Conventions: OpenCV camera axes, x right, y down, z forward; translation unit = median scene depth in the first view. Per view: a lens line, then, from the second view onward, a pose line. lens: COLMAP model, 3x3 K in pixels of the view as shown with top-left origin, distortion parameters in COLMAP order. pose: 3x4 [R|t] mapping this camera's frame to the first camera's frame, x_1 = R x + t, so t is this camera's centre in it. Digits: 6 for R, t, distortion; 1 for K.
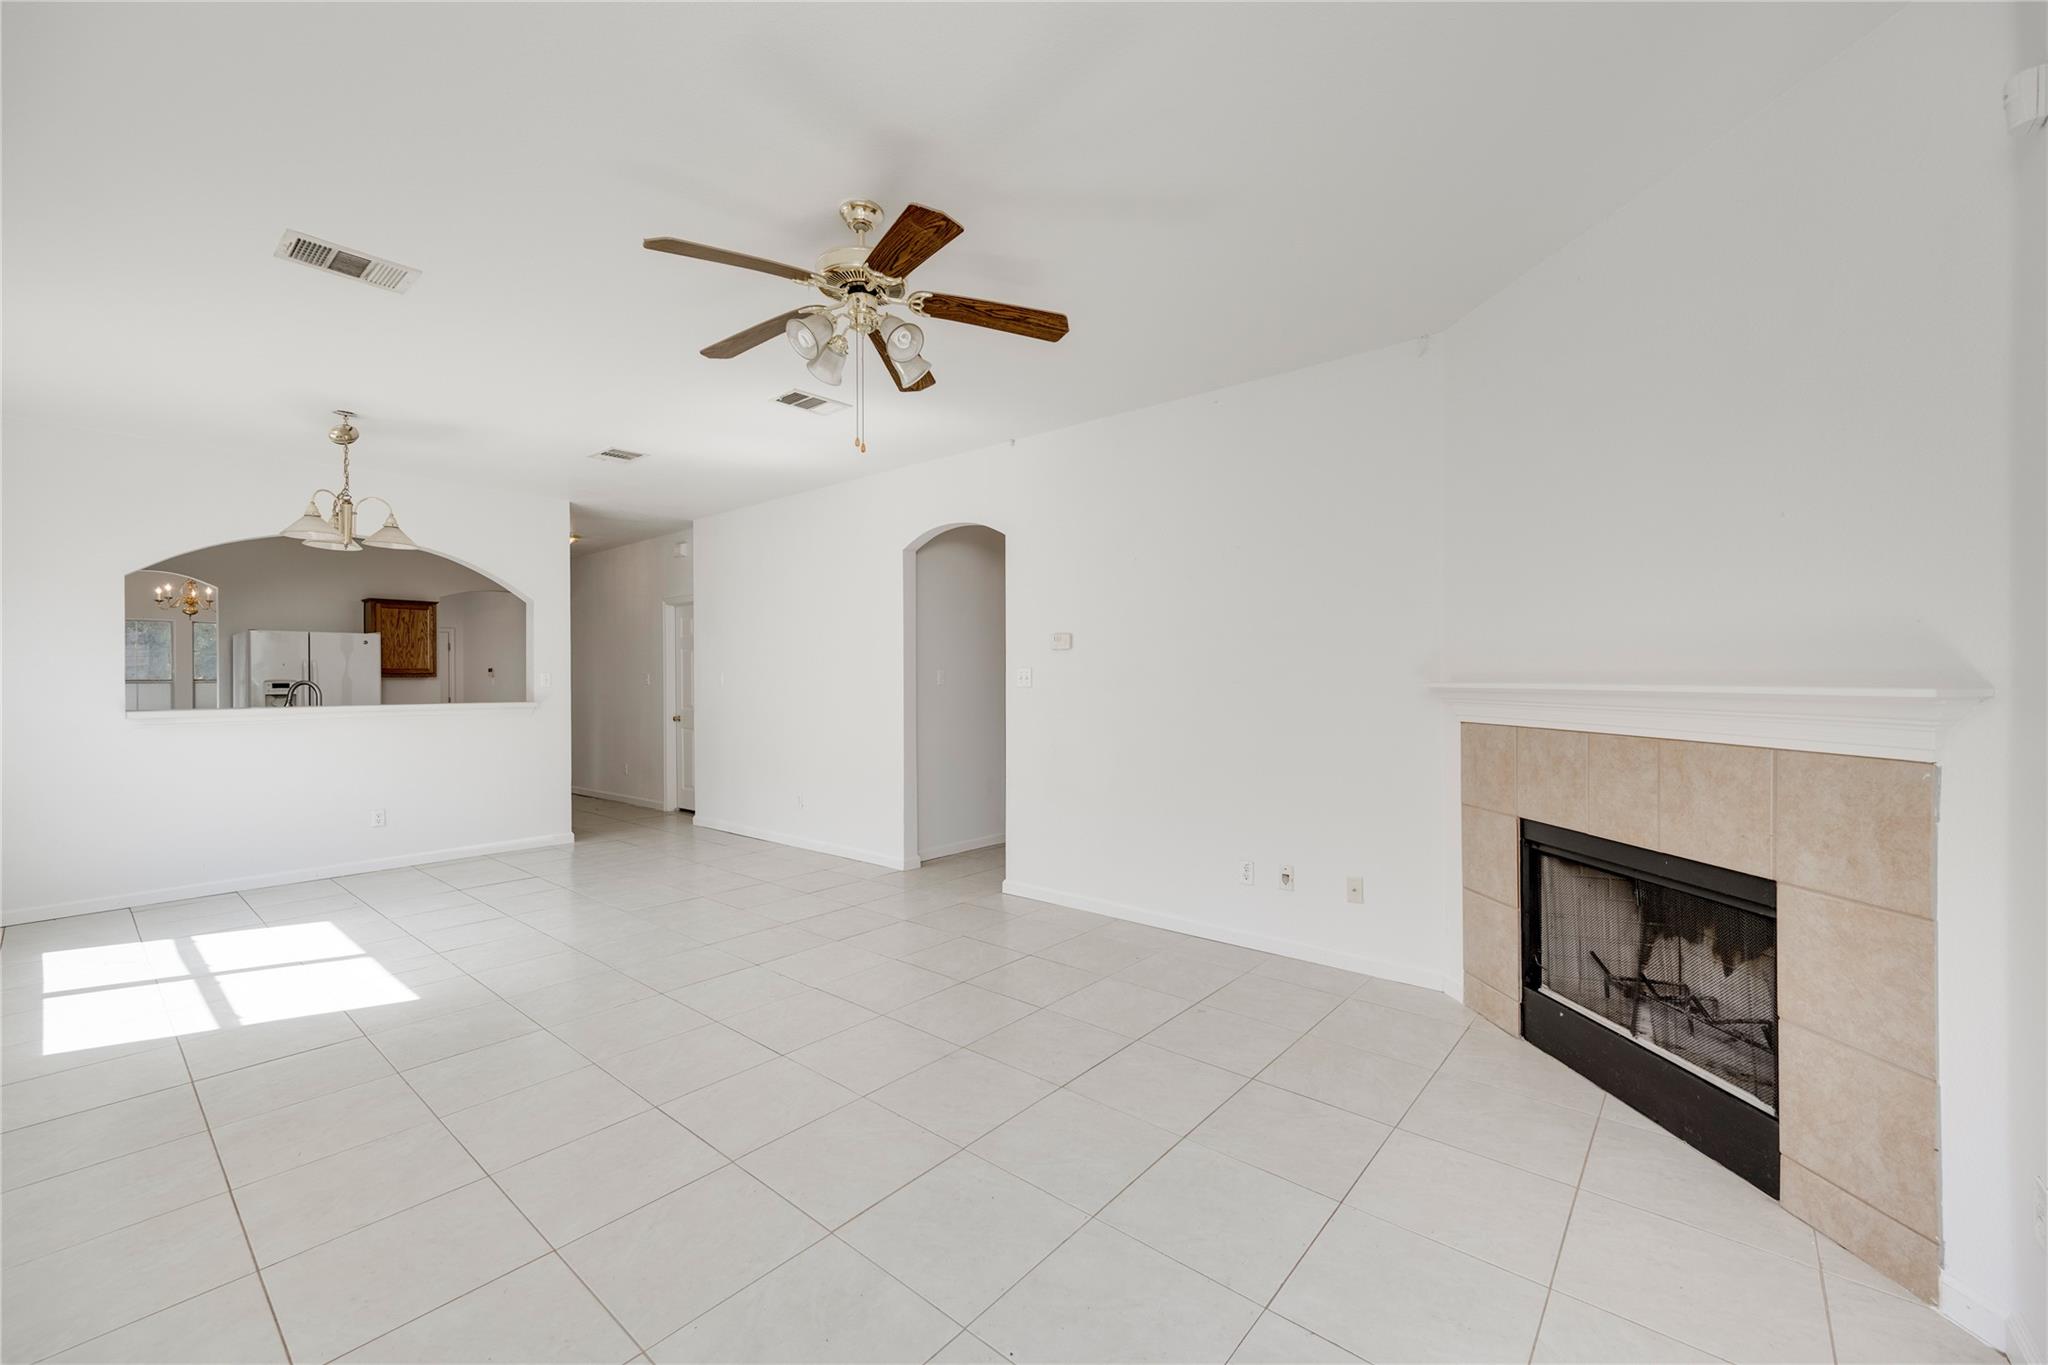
lens RADIAL K [[812.7, 0, 1026.1], [0, 812.7, 672.8], [0, 0, 1]] dist [0.001170, 0.000325]
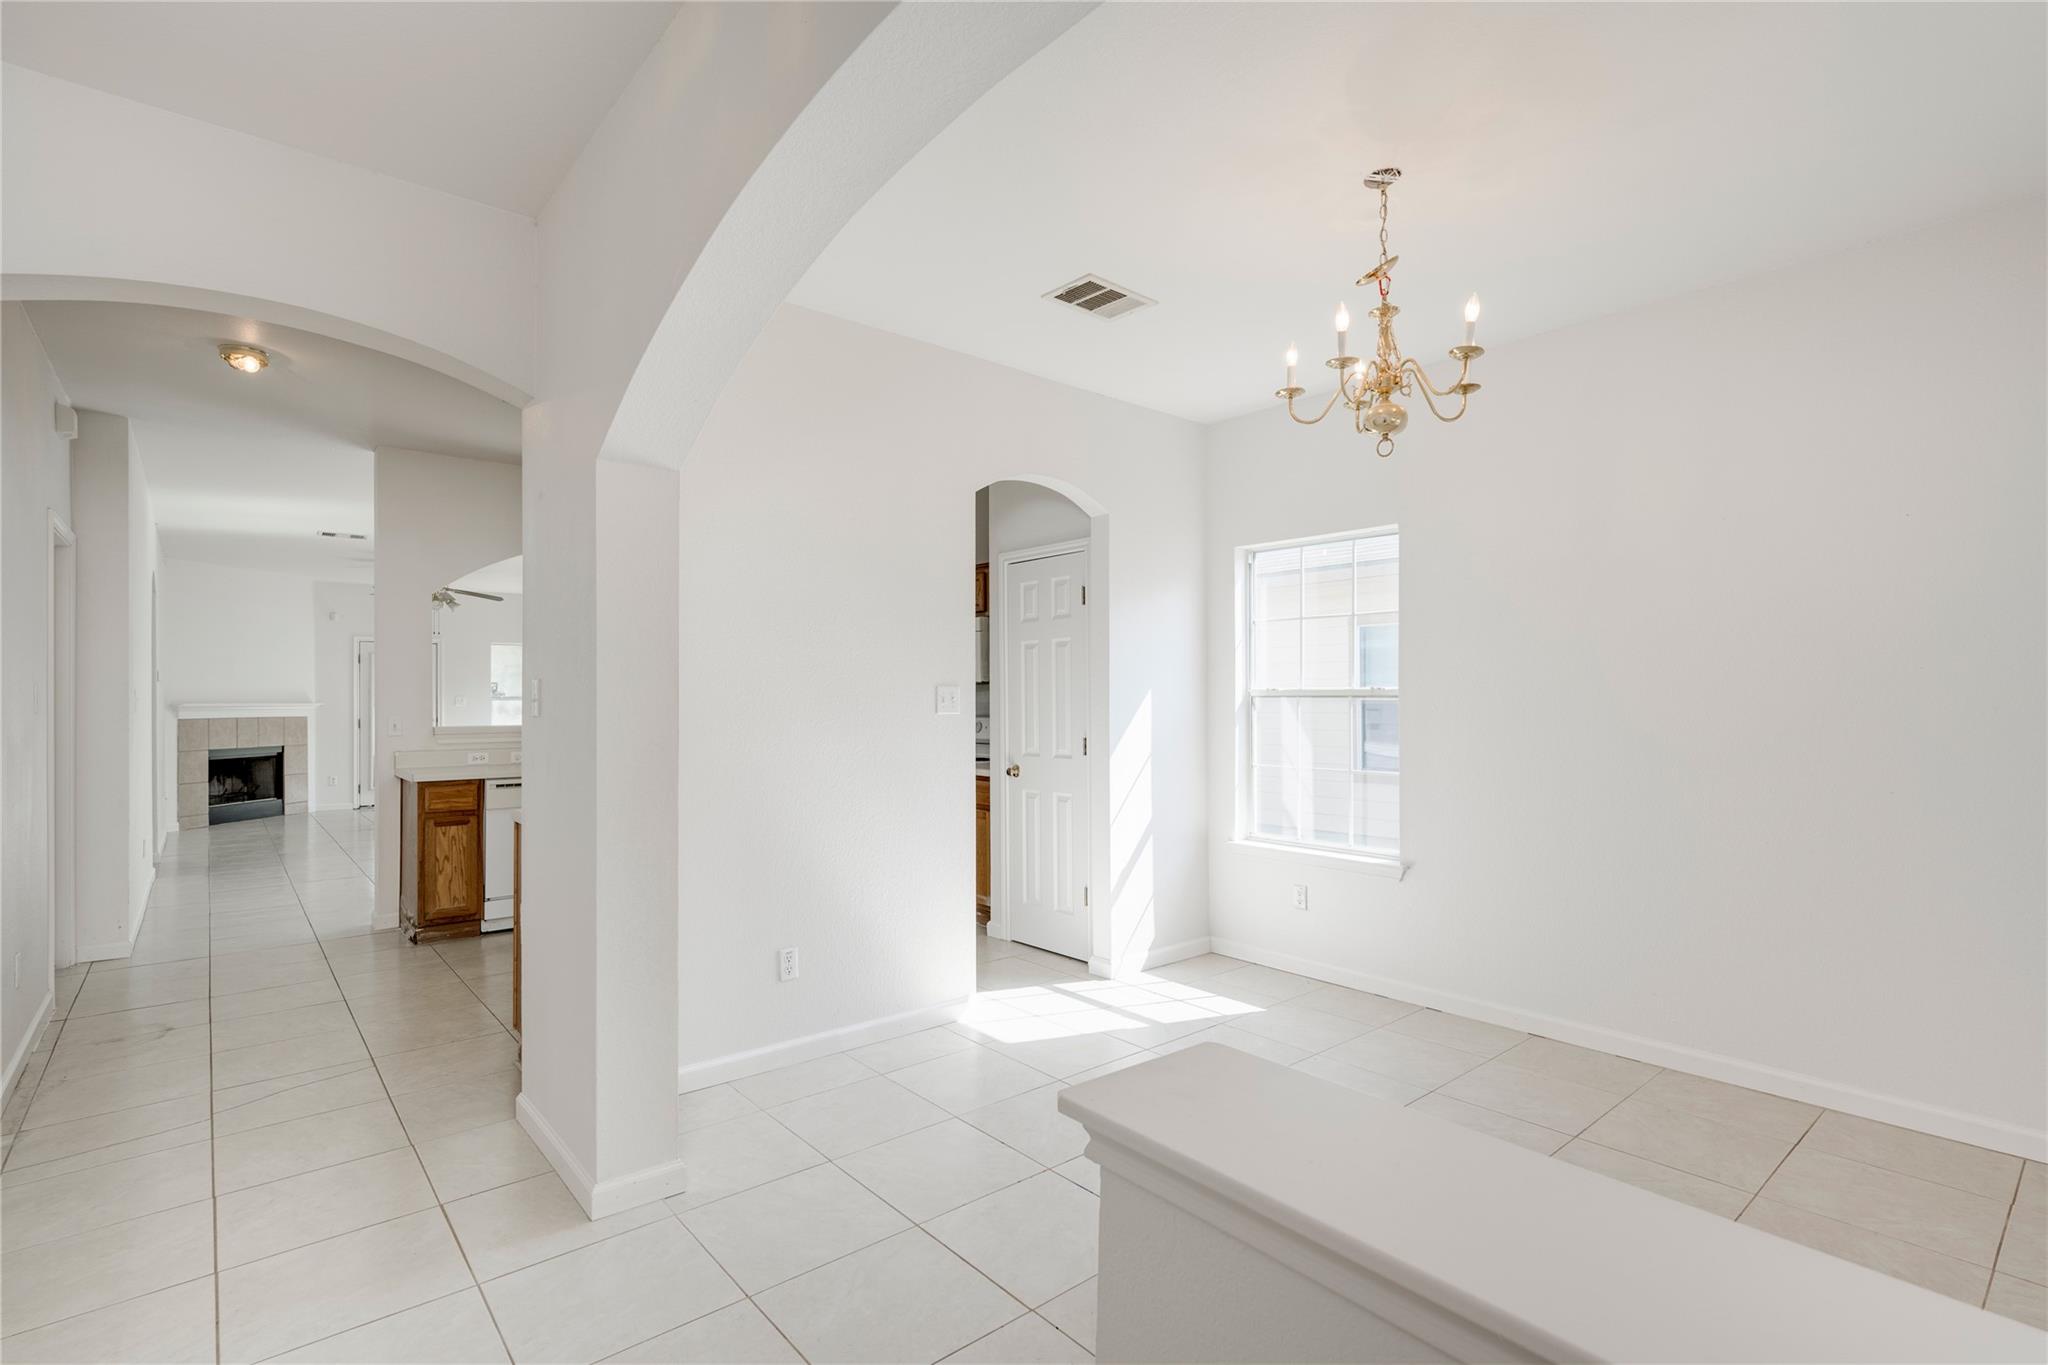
lens RADIAL K [[962.2, 0, 1034.9], [0, 962.2, 688.6], [0, 0, 1]] dist [-0.000977, 0.001407]
pose [[-0.987050, 0.012311, 0.159937, -2.776757], [0.009997, 0.999833, -0.015268, 0.038468], [-0.160099, -0.013471, -0.987009, 3.805442]]
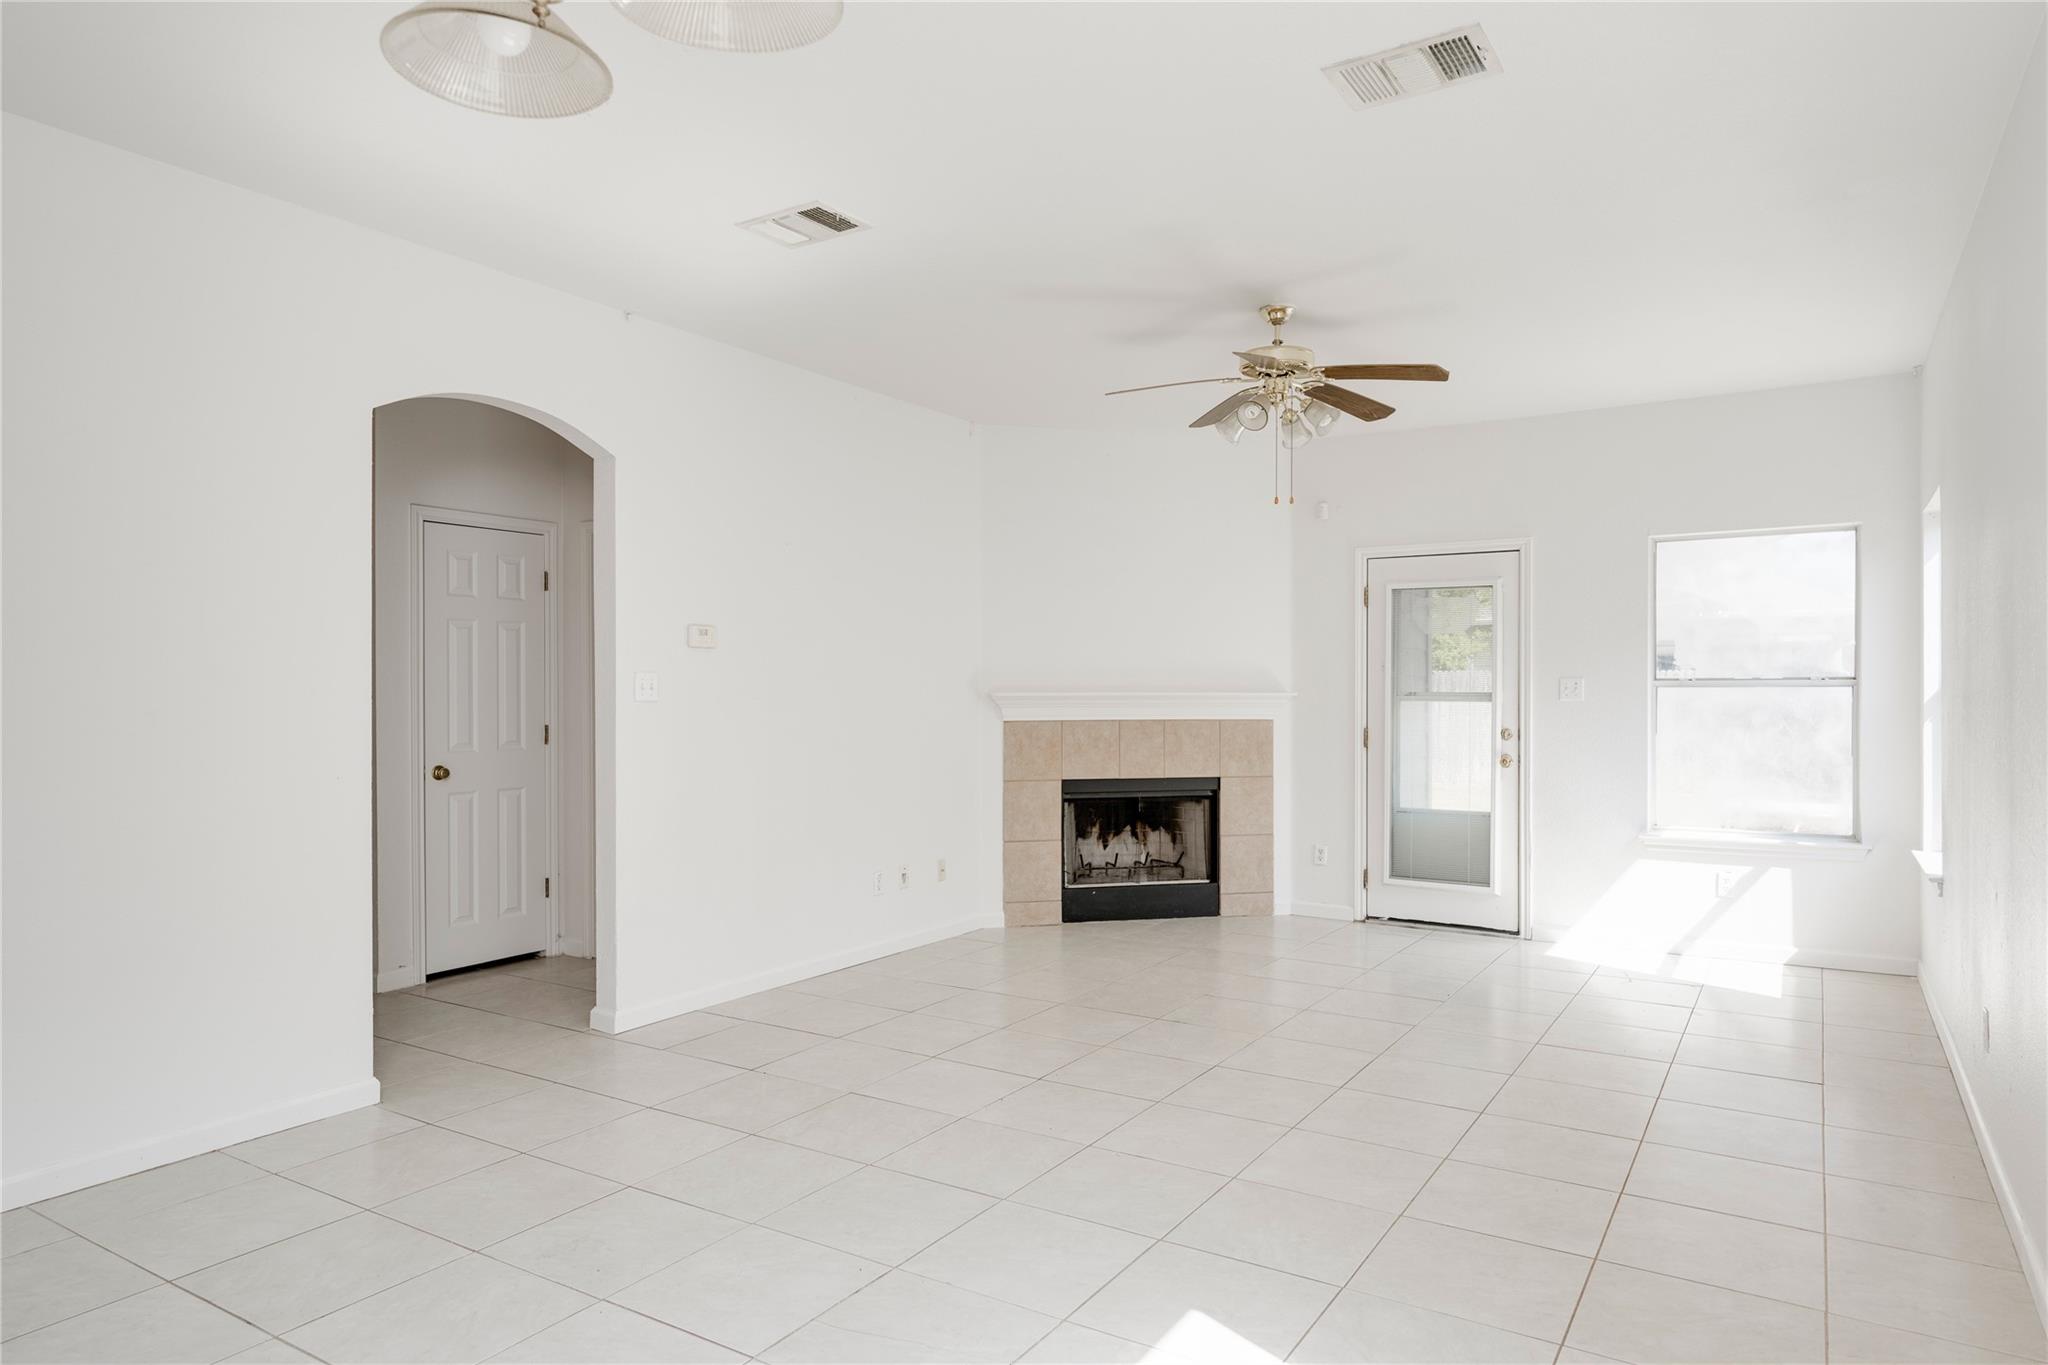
lens RADIAL K [[1245.4, 0, 1029.8], [0, 1245.4, 689.3], [0, 0, 1]] dist [0.020549, 0.000541]
pose [[-0.135088, 0.002683, 0.990830, -1.665272], [-0.005103, 0.999981, -0.003404, 0.014288], [-0.990820, -0.005516, -0.135072, 1.336612]]
